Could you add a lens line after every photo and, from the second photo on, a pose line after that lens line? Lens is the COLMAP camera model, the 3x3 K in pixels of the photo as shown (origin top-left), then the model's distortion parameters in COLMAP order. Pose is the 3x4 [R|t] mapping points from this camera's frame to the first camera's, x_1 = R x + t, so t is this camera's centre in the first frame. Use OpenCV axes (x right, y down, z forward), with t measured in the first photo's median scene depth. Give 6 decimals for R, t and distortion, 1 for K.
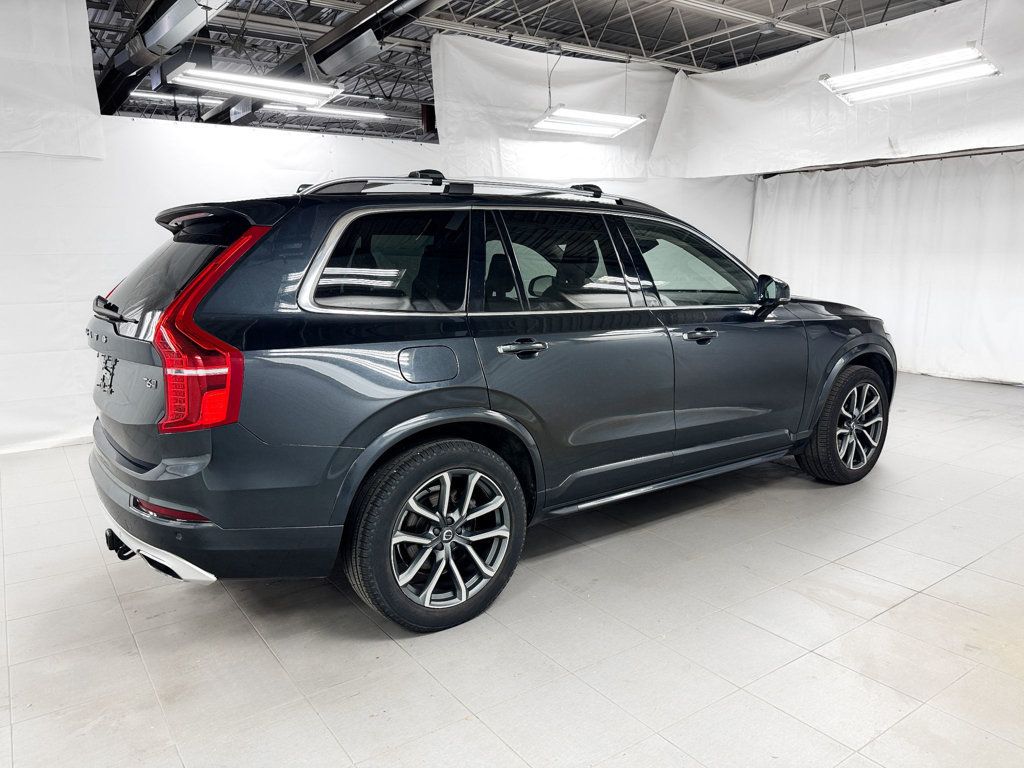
lens RADIAL K [[739.6, 0, 512.0], [0, 739.6, 384.0], [0, 0, 1]] dist [-0.003199, -0.003232]
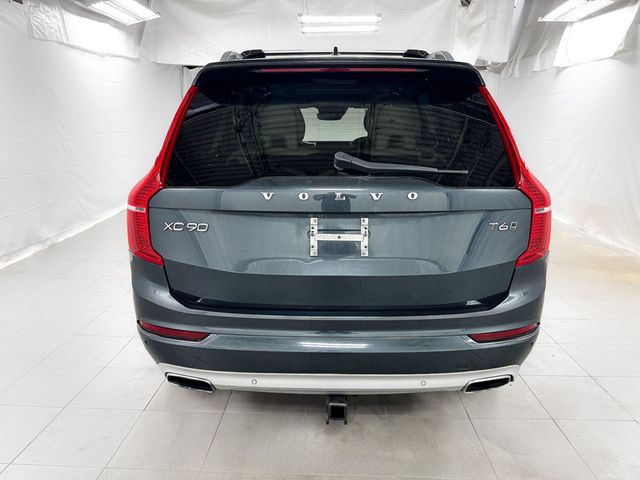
lens RADIAL K [[462.3, 0, 320.0], [0, 462.3, 240.0], [0, 0, 1]] dist [-0.003199, -0.003232]
pose [[0.614752, -0.169014, 0.770399, -0.365272], [0.107091, 0.985611, 0.130774, -0.030802], [-0.781416, 0.002109, 0.624006, 0.239925]]
